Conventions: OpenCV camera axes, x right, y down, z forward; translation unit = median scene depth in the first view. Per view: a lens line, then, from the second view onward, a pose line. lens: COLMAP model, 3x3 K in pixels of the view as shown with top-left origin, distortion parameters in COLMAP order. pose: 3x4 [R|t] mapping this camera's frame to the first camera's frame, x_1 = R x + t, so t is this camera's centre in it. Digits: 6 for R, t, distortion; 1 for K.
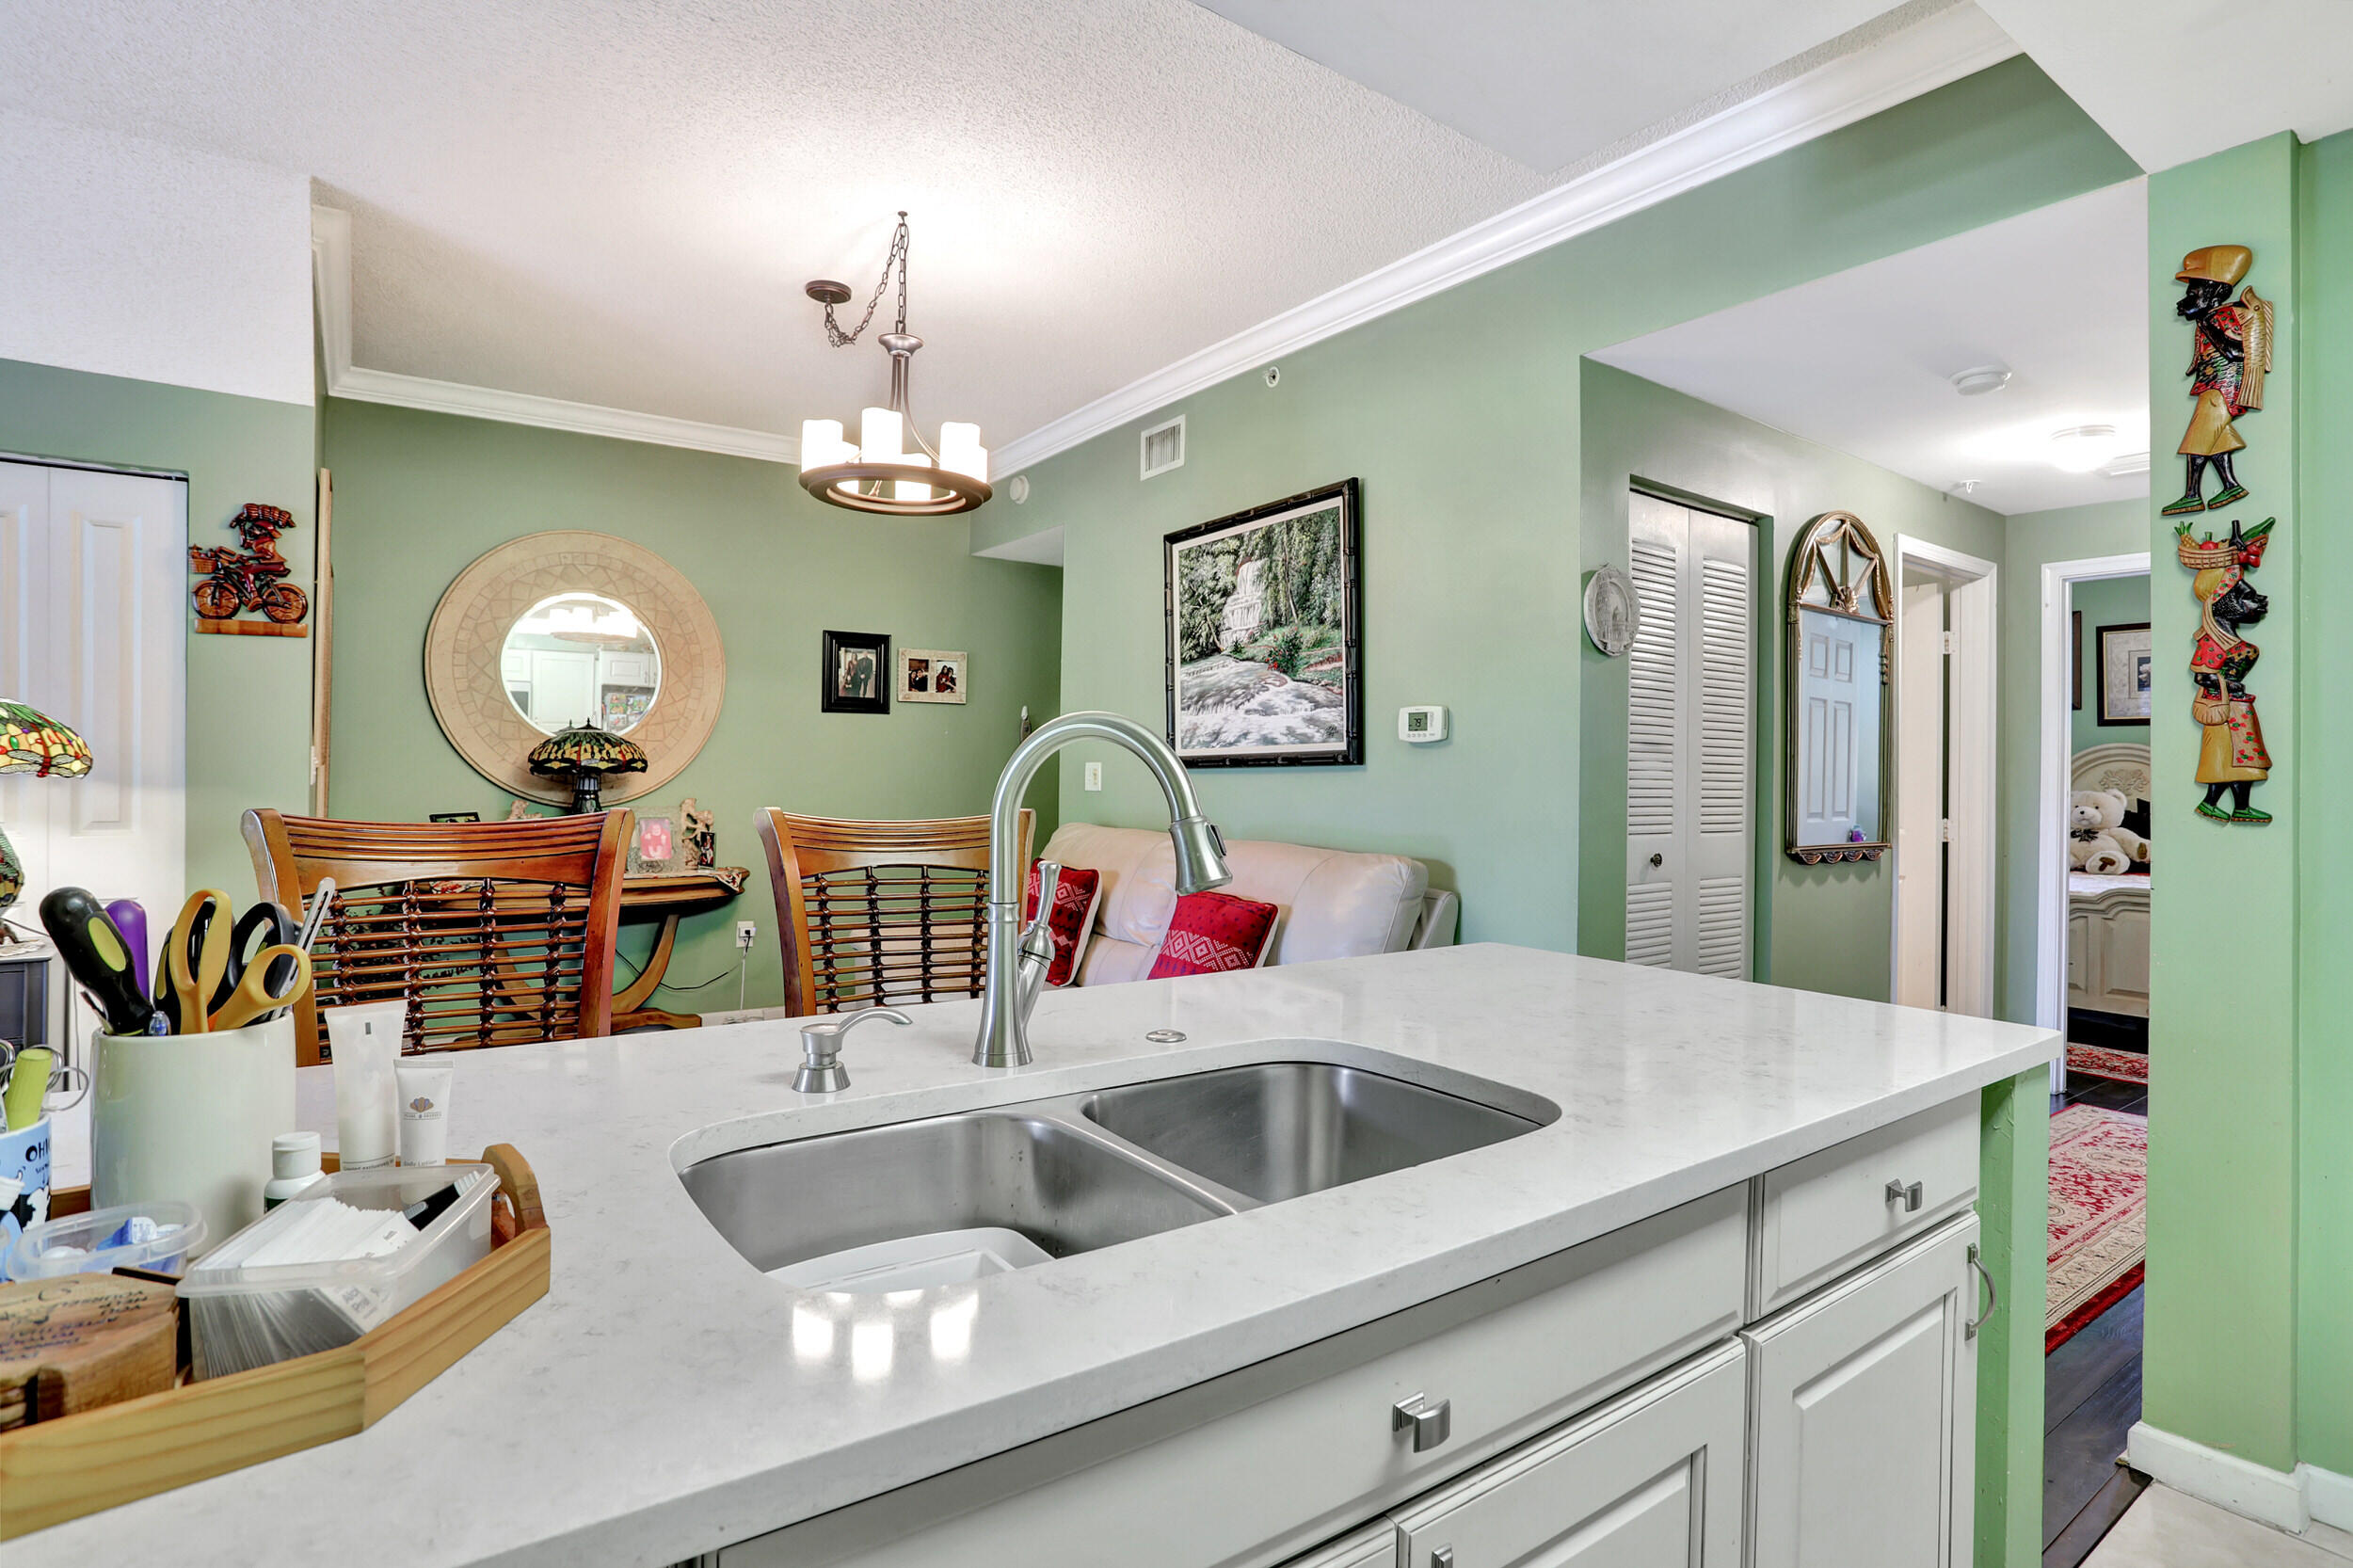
lens RADIAL K [[1155.4, 0, 1150.4], [0, 1155.4, 763.5], [0, 0, 1]] dist [-0.069683, 0.028264]
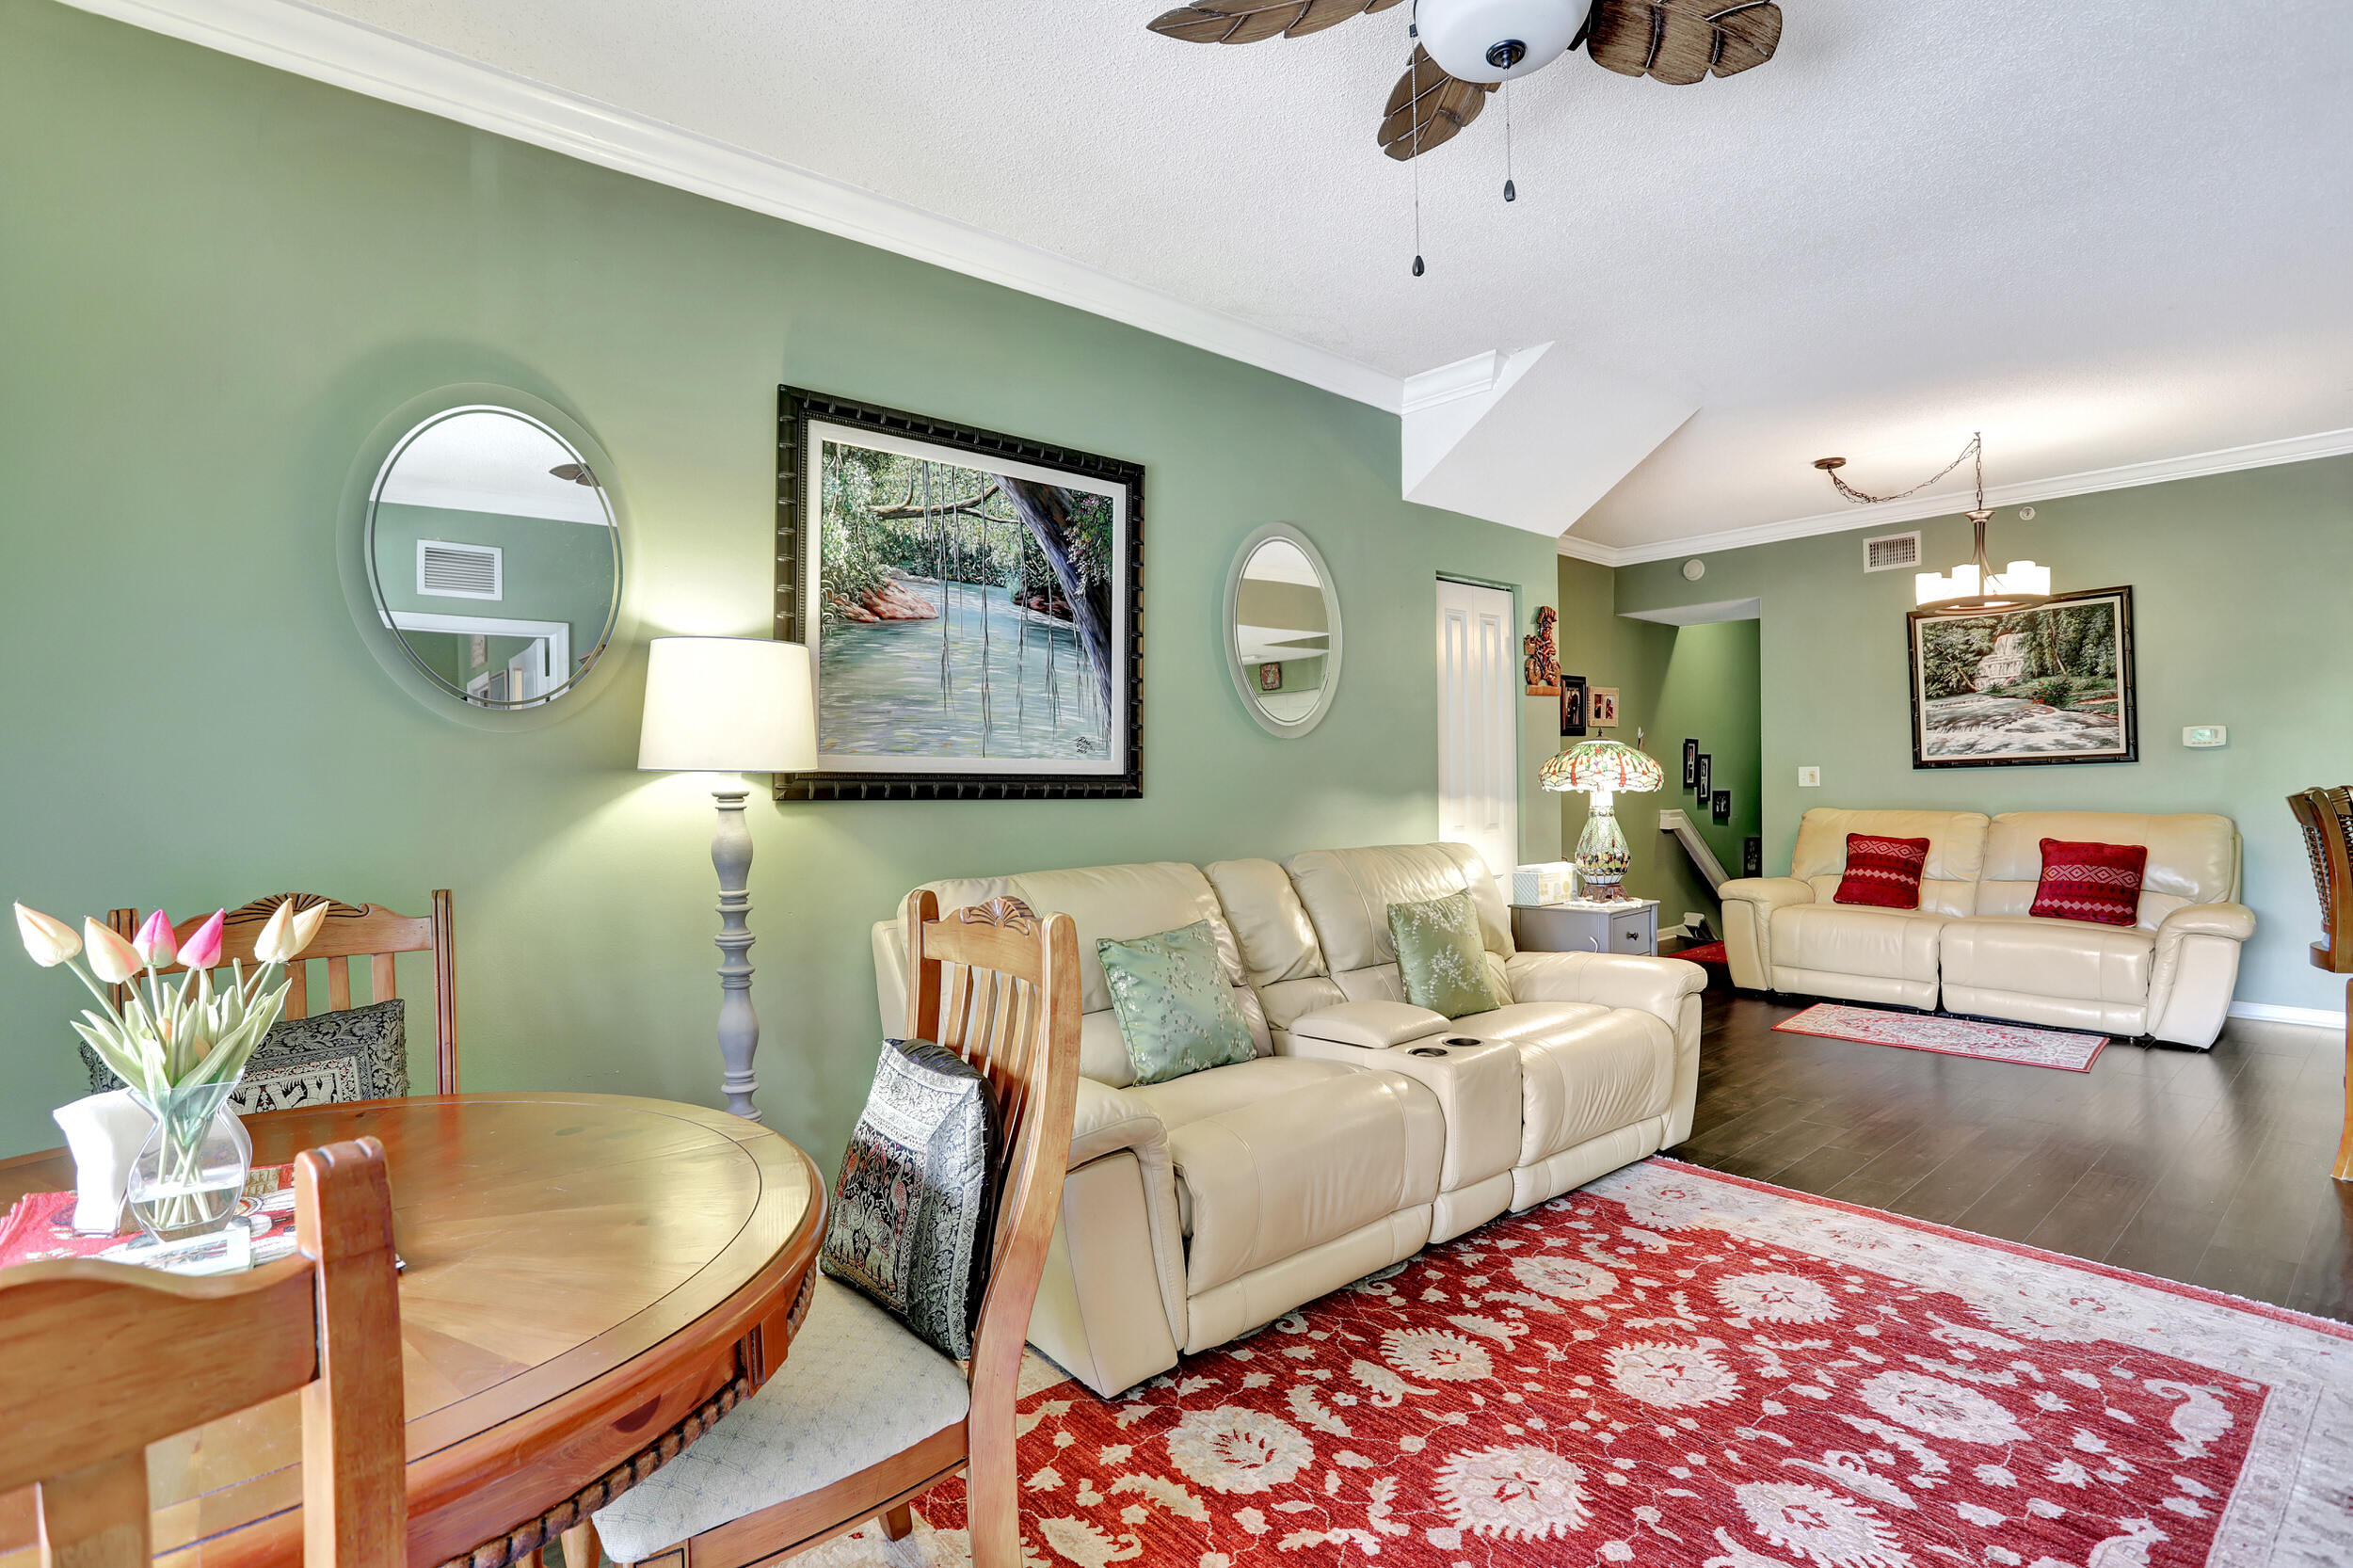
lens RADIAL K [[1155.4, 0, 1166.9], [0, 1155.4, 792.3], [0, 0, 1]] dist [-0.069683, 0.028264]
pose [[0.993937, -0.032940, 0.104899, -1.240548], [0.031194, 0.999347, 0.018243, -0.025313], [-0.105432, -0.014861, 0.994315, -0.391566]]
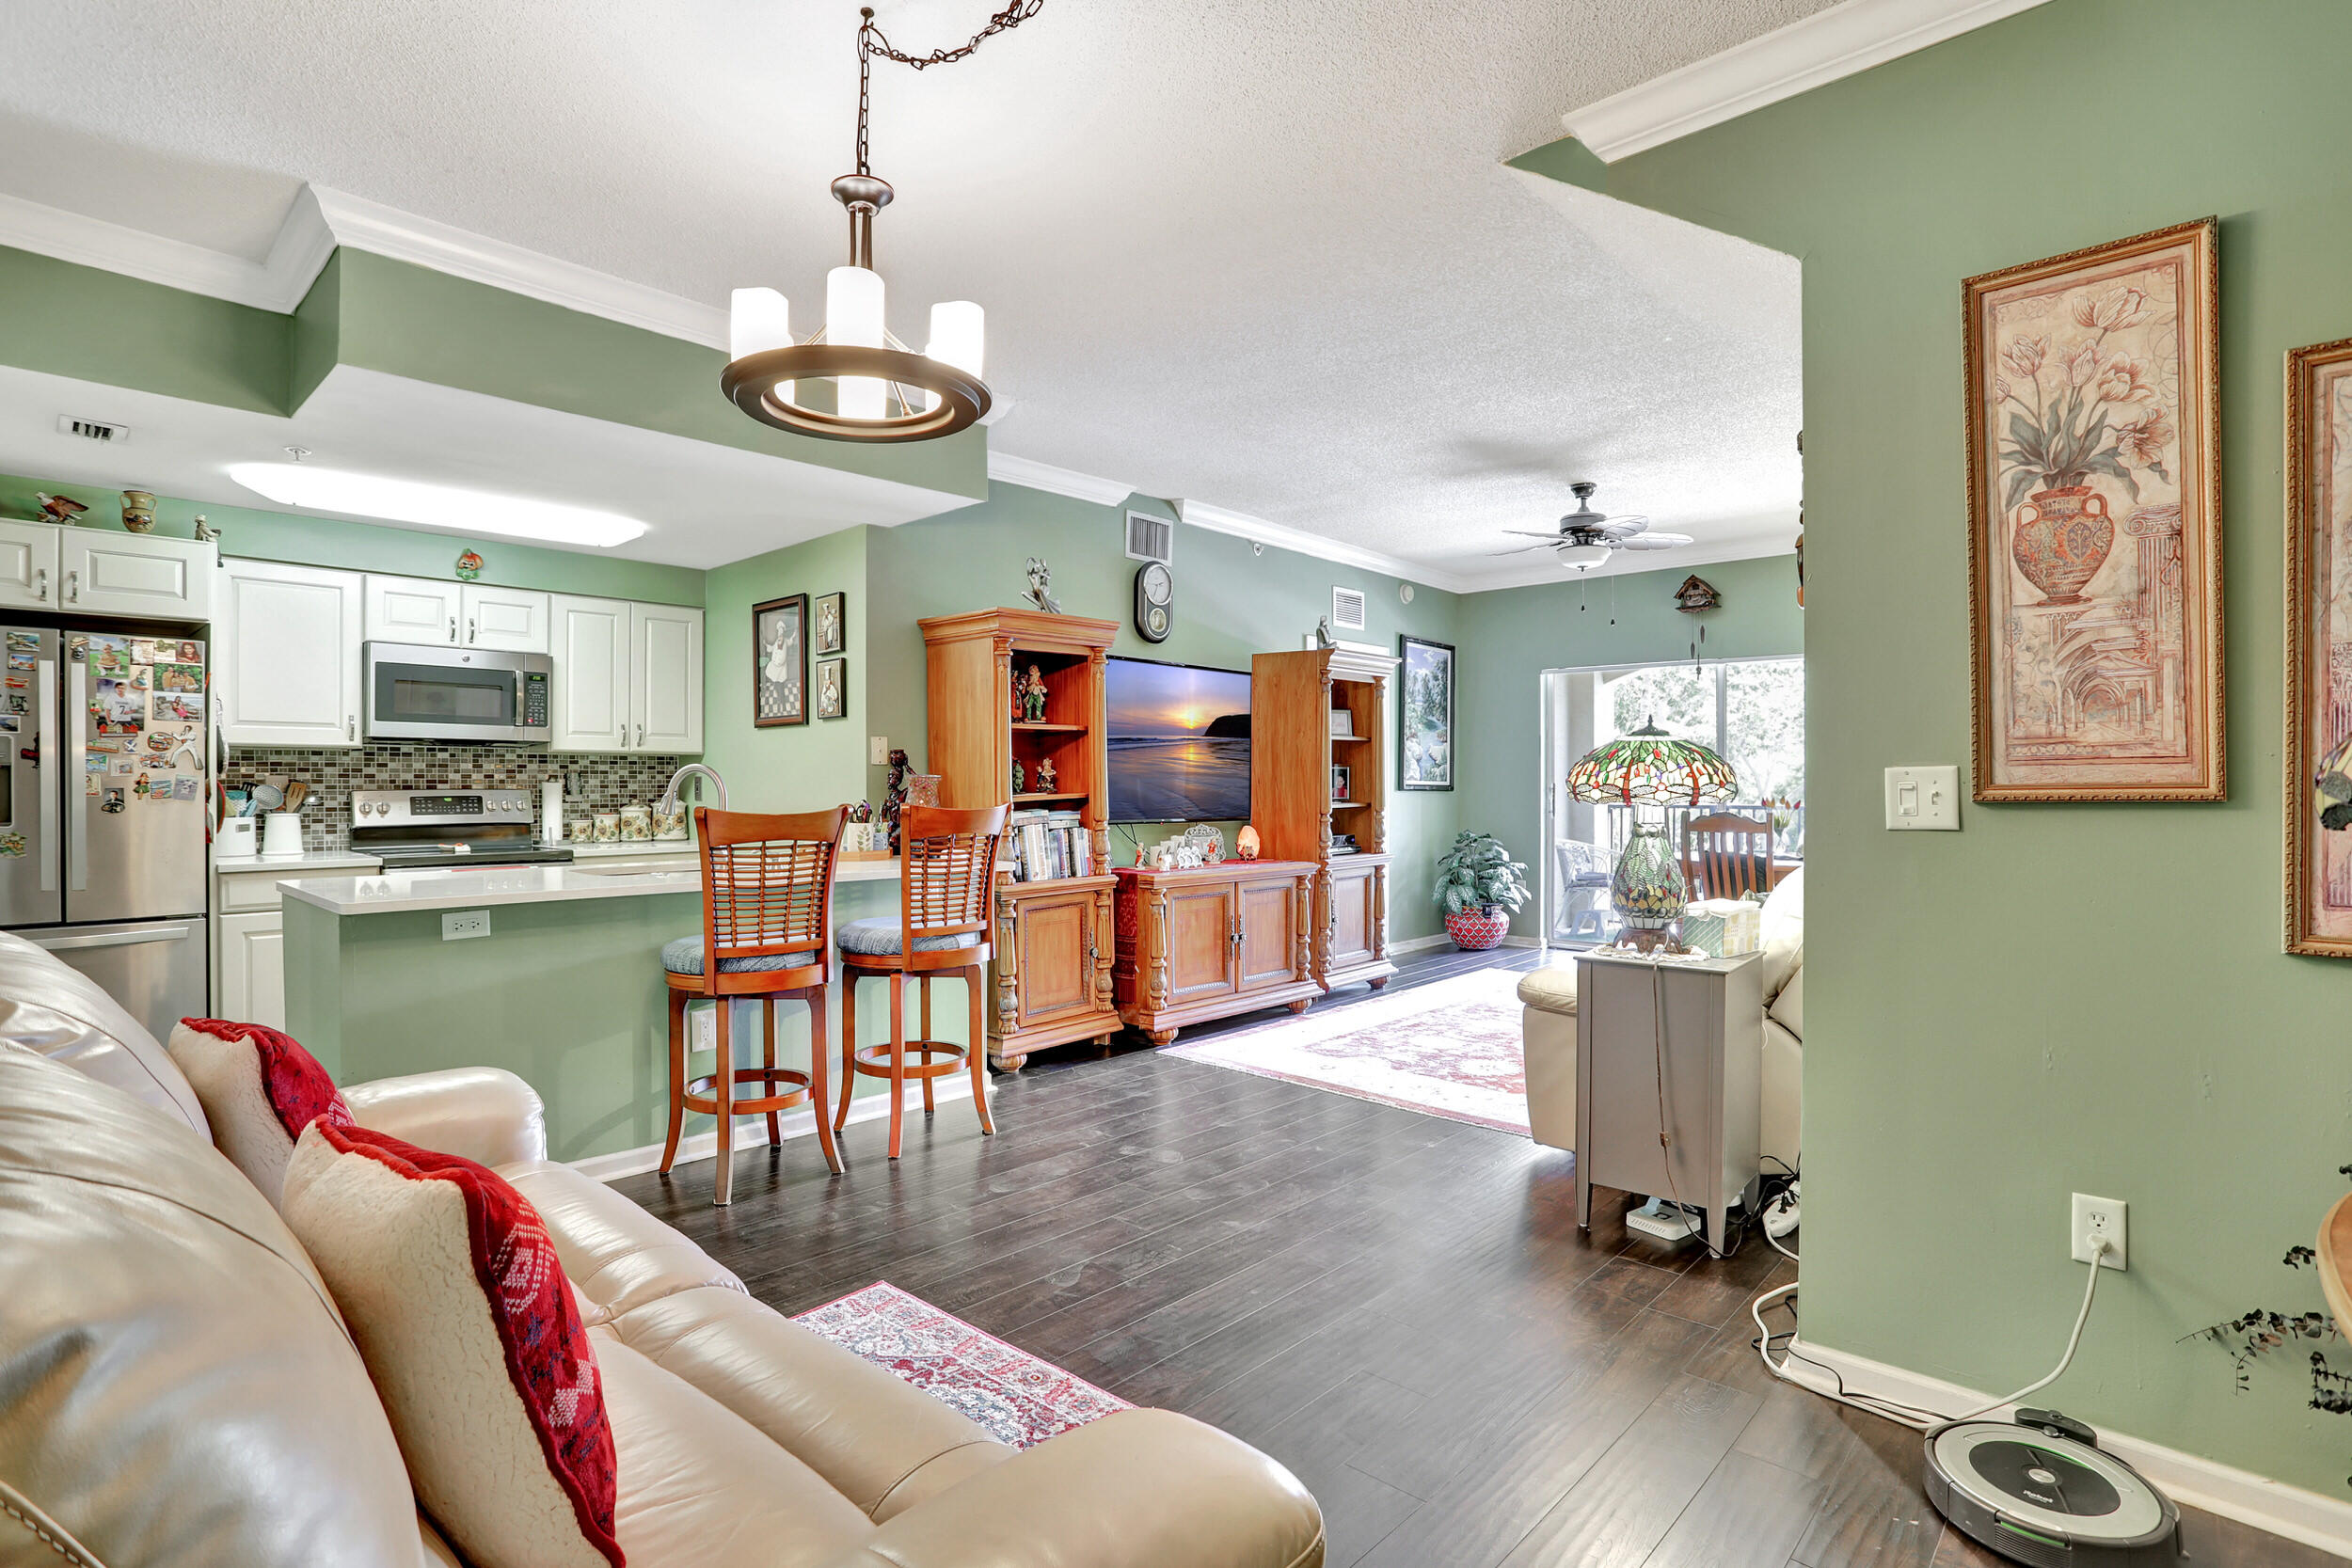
lens RADIAL K [[1154.8, 0, 1172.3], [0, 1154.8, 788.9], [0, 0, 1]] dist [-0.069683, 0.028264]
pose [[-0.975028, -0.016176, -0.221492, -0.197990], [-0.016748, 0.999860, 0.000702, 0.001956], [0.221450, 0.004394, -0.975162, 1.378055]]
